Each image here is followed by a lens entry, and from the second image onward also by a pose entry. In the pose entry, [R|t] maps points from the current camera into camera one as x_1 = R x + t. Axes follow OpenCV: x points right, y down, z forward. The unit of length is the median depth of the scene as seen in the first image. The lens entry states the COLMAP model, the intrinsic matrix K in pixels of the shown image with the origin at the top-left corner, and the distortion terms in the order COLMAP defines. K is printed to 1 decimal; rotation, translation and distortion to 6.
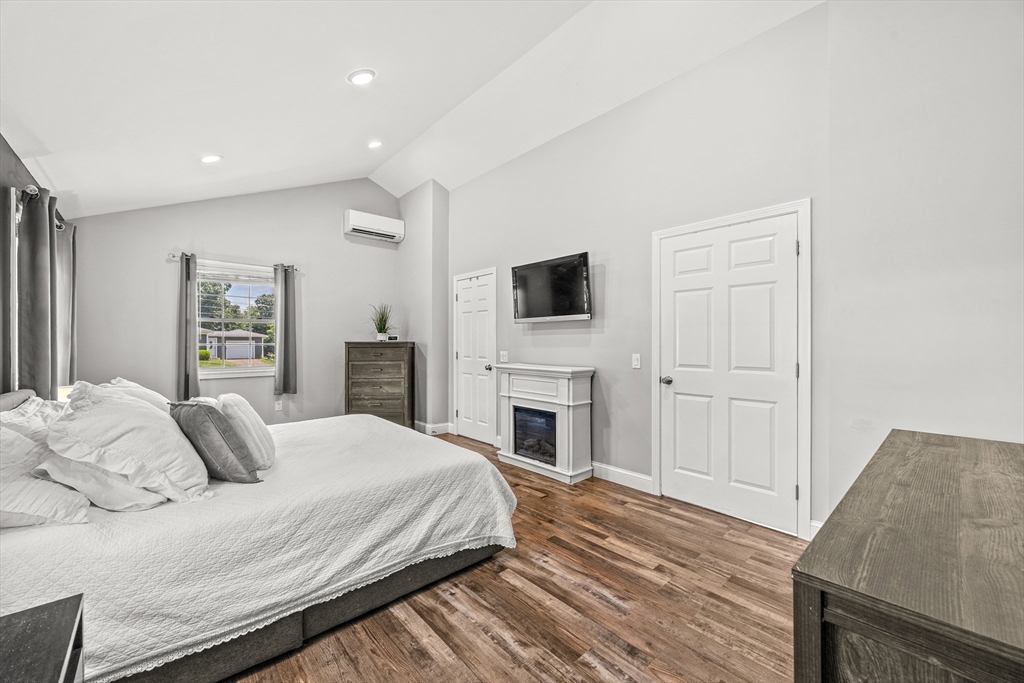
lens RADIAL K [[393.4, 0, 521.1], [0, 393.4, 347.5], [0, 0, 1]] dist [0.004210, 0.000331]
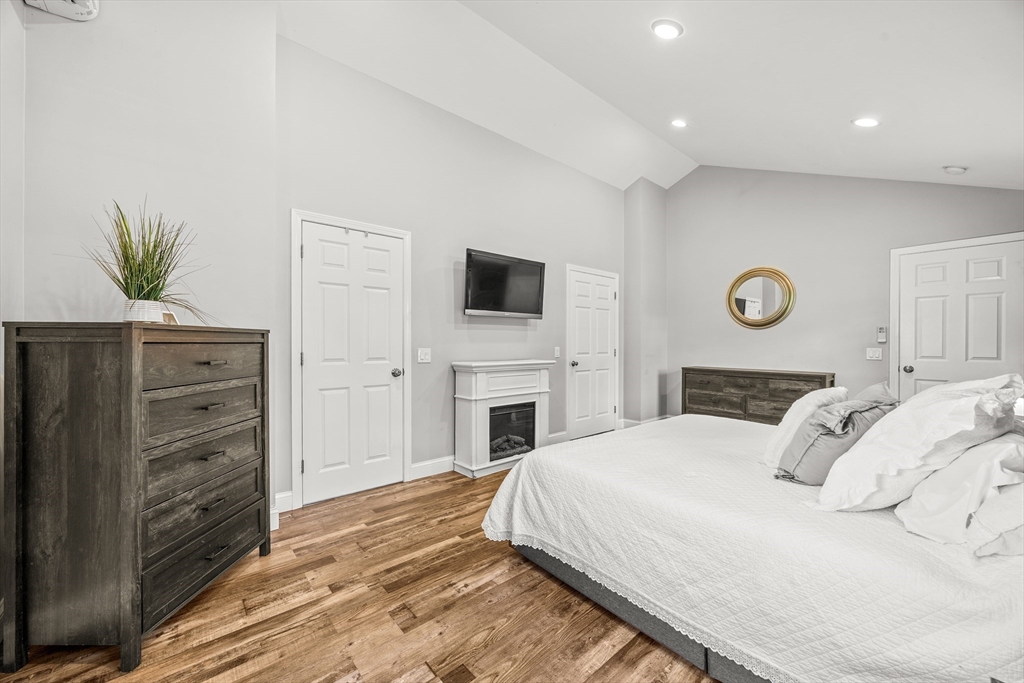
lens RADIAL K [[393.4, 0, 521.2], [0, 393.4, 338.4], [0, 0, 1]] dist [0.004210, 0.000331]
pose [[0.029909, 0.011994, 0.999481, -0.806721], [0.007376, 0.999898, -0.012219, 0.001706], [-0.999525, 0.007737, 0.029817, 0.794946]]
